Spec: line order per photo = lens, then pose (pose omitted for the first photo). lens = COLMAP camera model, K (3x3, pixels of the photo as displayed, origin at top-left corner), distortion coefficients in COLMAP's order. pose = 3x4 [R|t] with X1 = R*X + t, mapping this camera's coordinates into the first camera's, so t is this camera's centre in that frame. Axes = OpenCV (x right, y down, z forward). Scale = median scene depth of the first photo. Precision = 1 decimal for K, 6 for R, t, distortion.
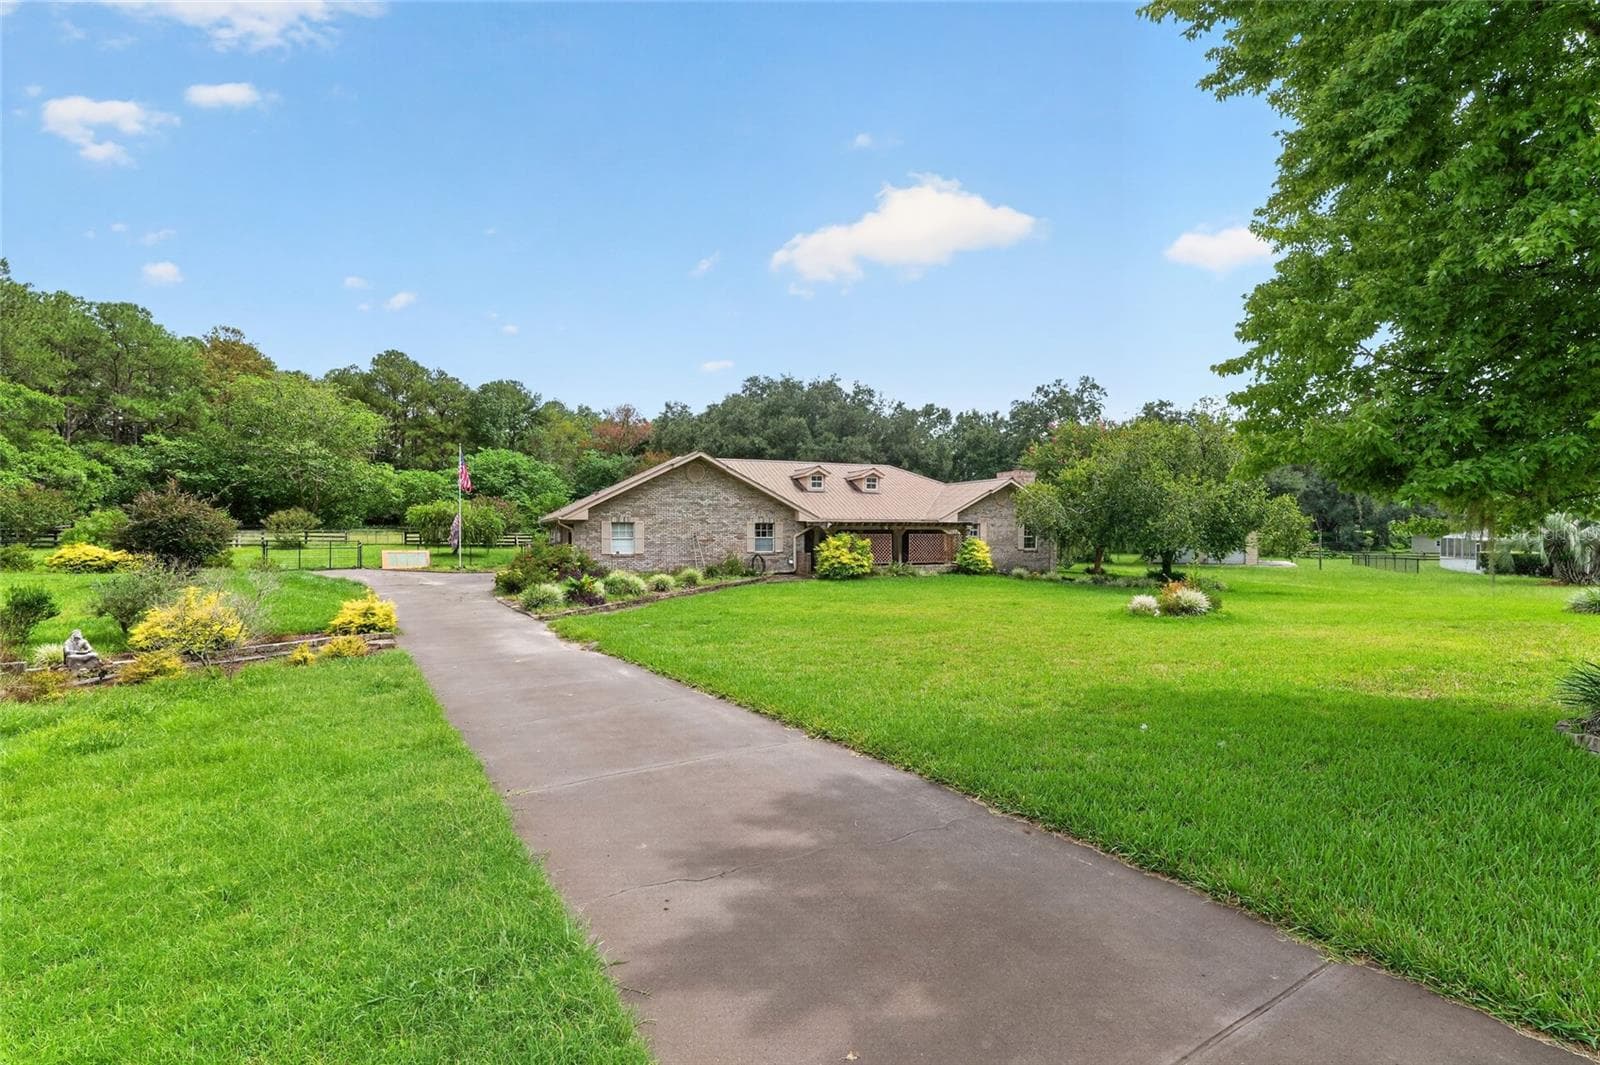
lens RADIAL K [[734.8, 0, 803.9], [0, 734.8, 535.5], [0, 0, 1]] dist [0.001028, 0.000915]
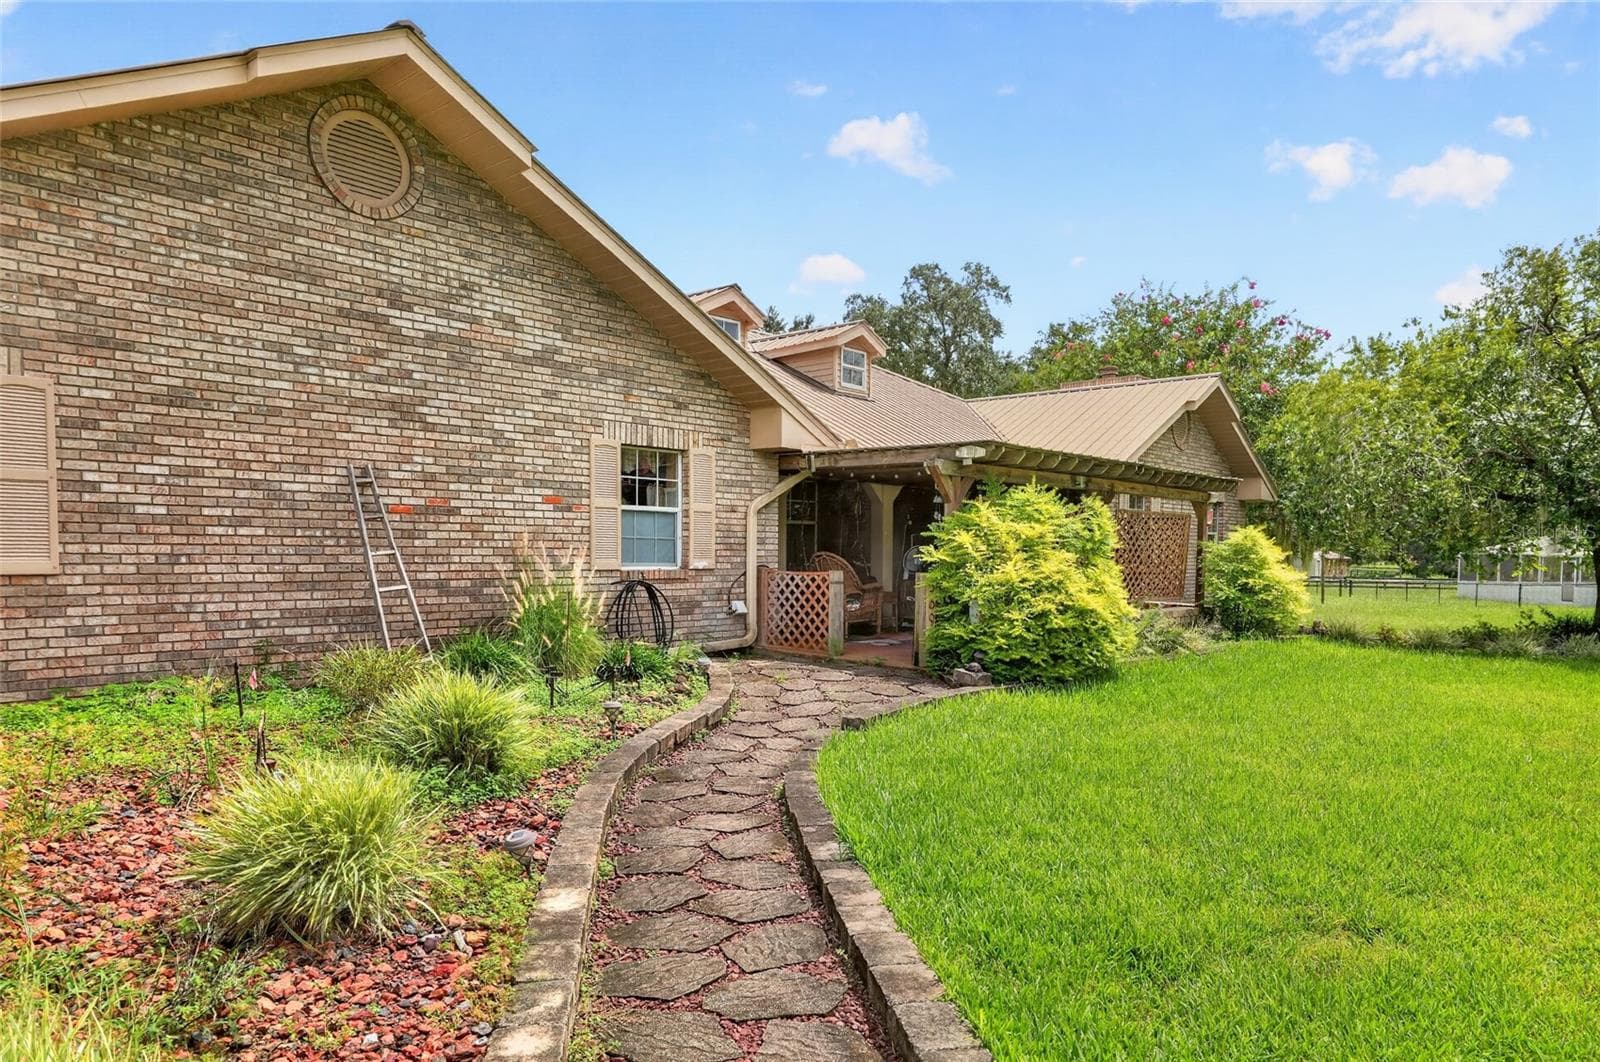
lens RADIAL K [[1047.3, 0, 812.1], [0, 1047.3, 606.1], [0, 0, 1]] dist [-0.008075, 0.003679]
pose [[0.905145, -0.014024, 0.424871, -0.101028], [-0.006035, 0.998931, 0.045828, 0.012563], [-0.425060, -0.044045, 0.904093, 0.441016]]
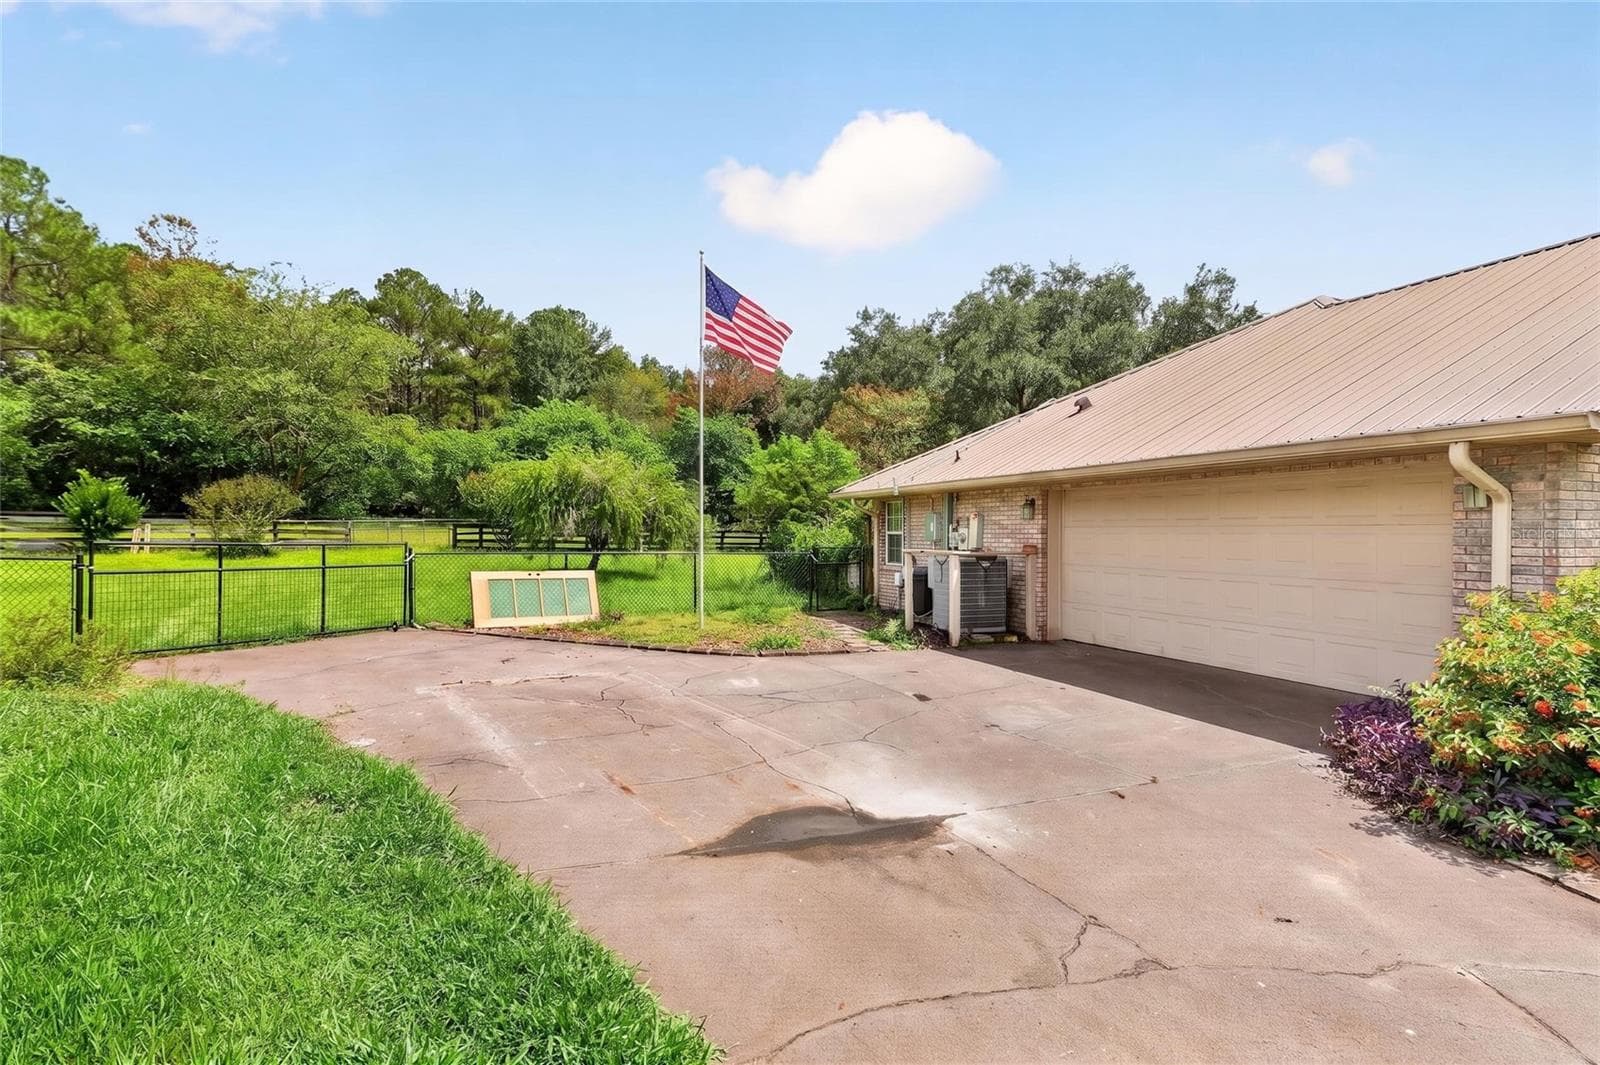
lens RADIAL K [[852.4, 0, 787.1], [0, 852.4, 534.9], [0, 0, 1]] dist [0.002158, 0.000221]
pose [[0.997517, 0.003230, -0.070350, -0.294750], [-0.003151, 0.999994, 0.001234, 0.001879], [0.070353, -0.001009, 0.997522, 0.455459]]
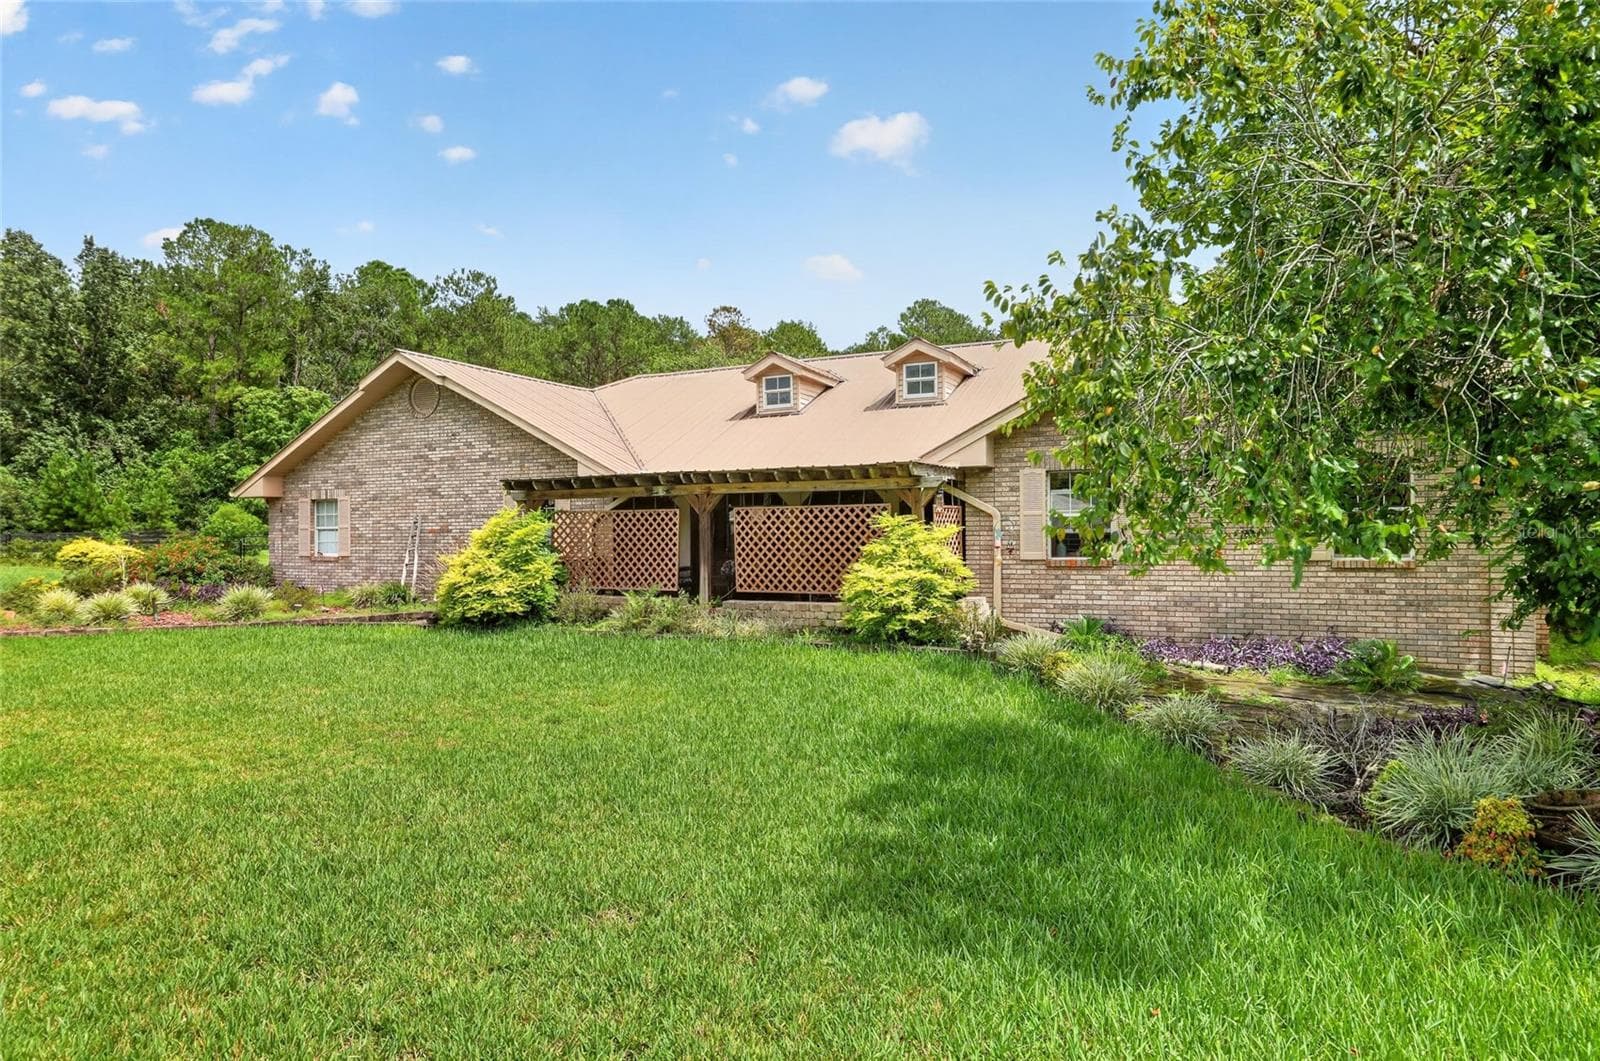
lens RADIAL K [[994.9, 0, 799.3], [0, 994.9, 531.9], [0, 0, 1]] dist [0.001399, 0.004416]
pose [[0.640663, -0.009040, -0.767769, 0.342093], [0.002223, 0.999948, -0.009919, 0.009145], [0.767819, 0.004648, 0.640649, 0.485774]]
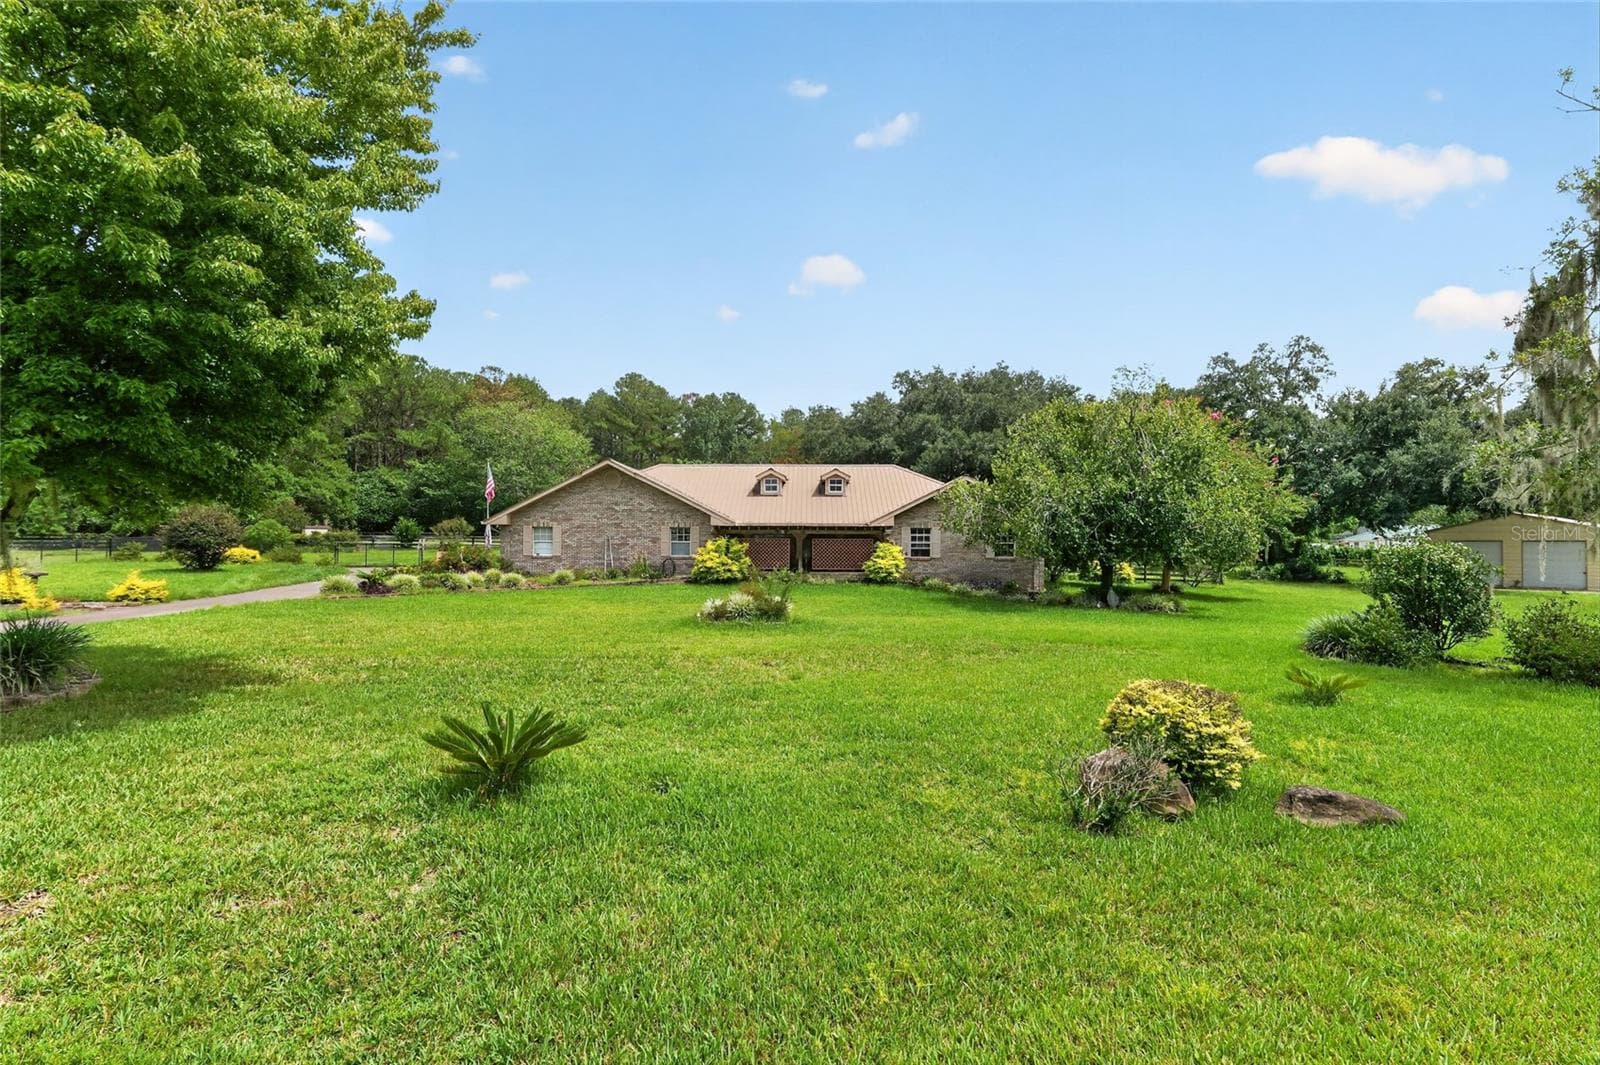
lens RADIAL K [[820.8, 0, 810.4], [0, 820.8, 533.0], [0, 0, 1]] dist [-0.002086, -0.000337]
pose [[0.909690, -0.000029, -0.415288, 0.382283], [-0.007325, 0.999843, -0.016116, 0.004999], [0.415223, 0.017702, 0.909547, 0.032728]]
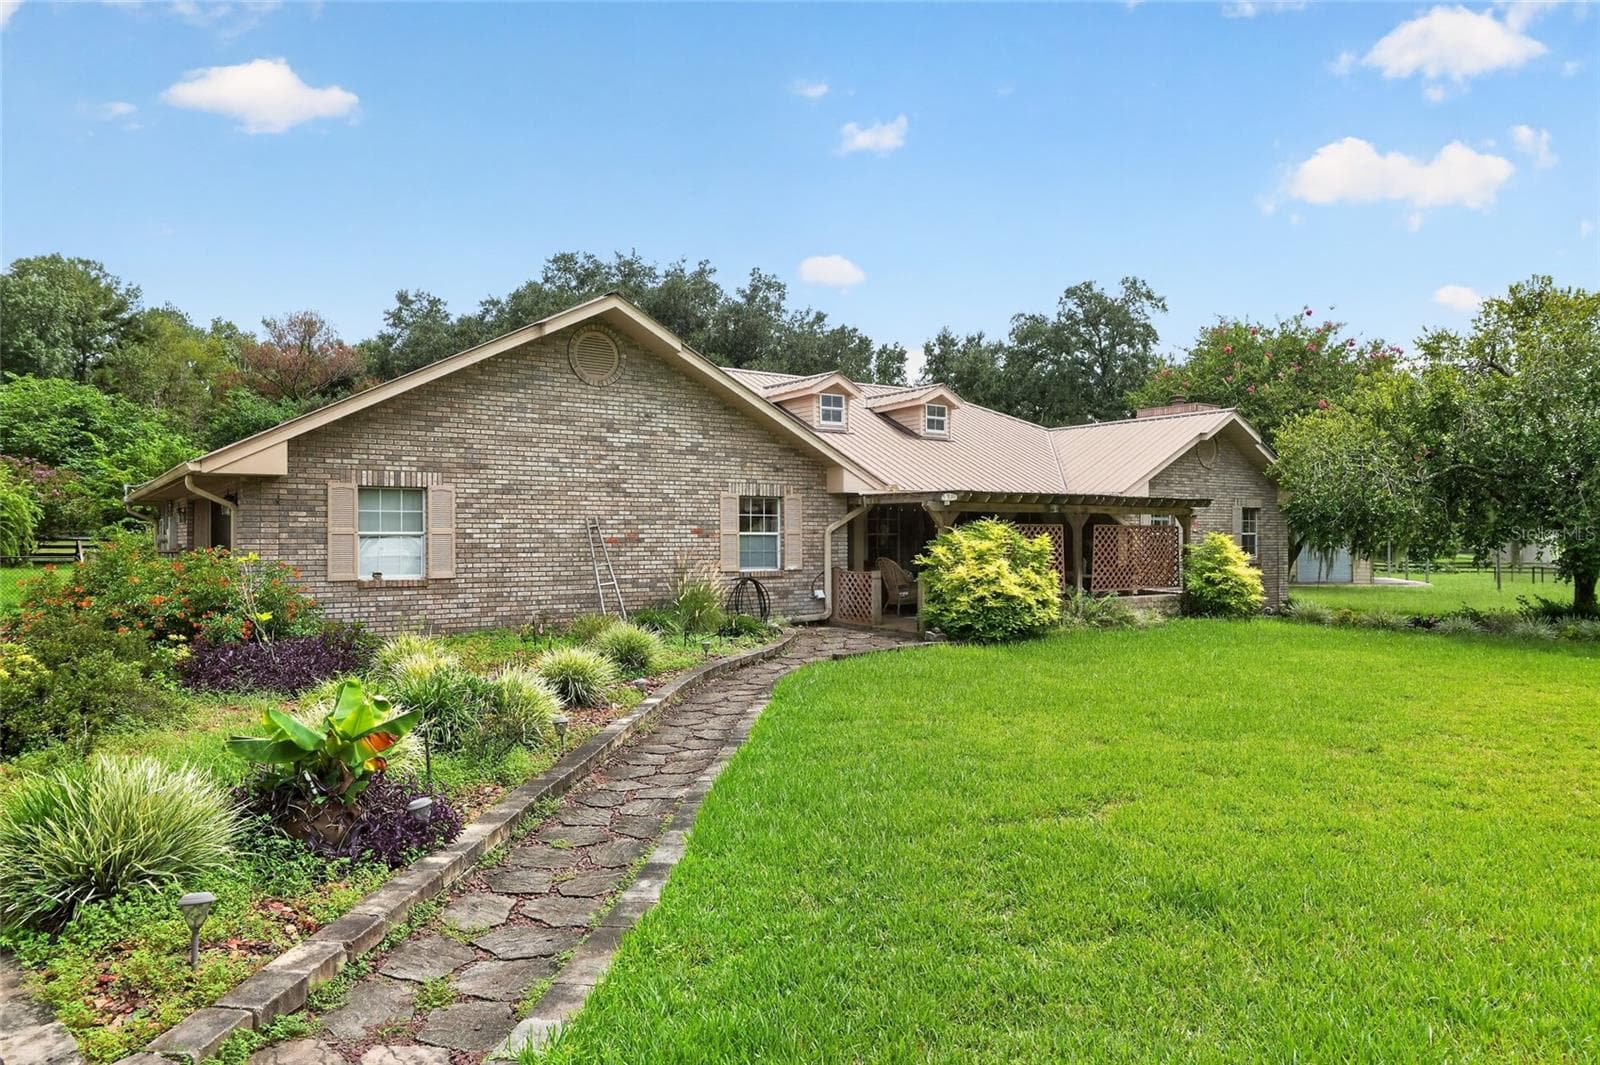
lens RADIAL K [[1047.3, 0, 803.0], [0, 1047.3, 536.9], [0, 0, 1]] dist [-0.008075, 0.003679]
pose [[0.975801, -0.002336, 0.218647, -0.101897], [0.004297, 0.999955, -0.008490, 0.006377], [-0.218617, 0.009224, 0.975767, 0.296226]]
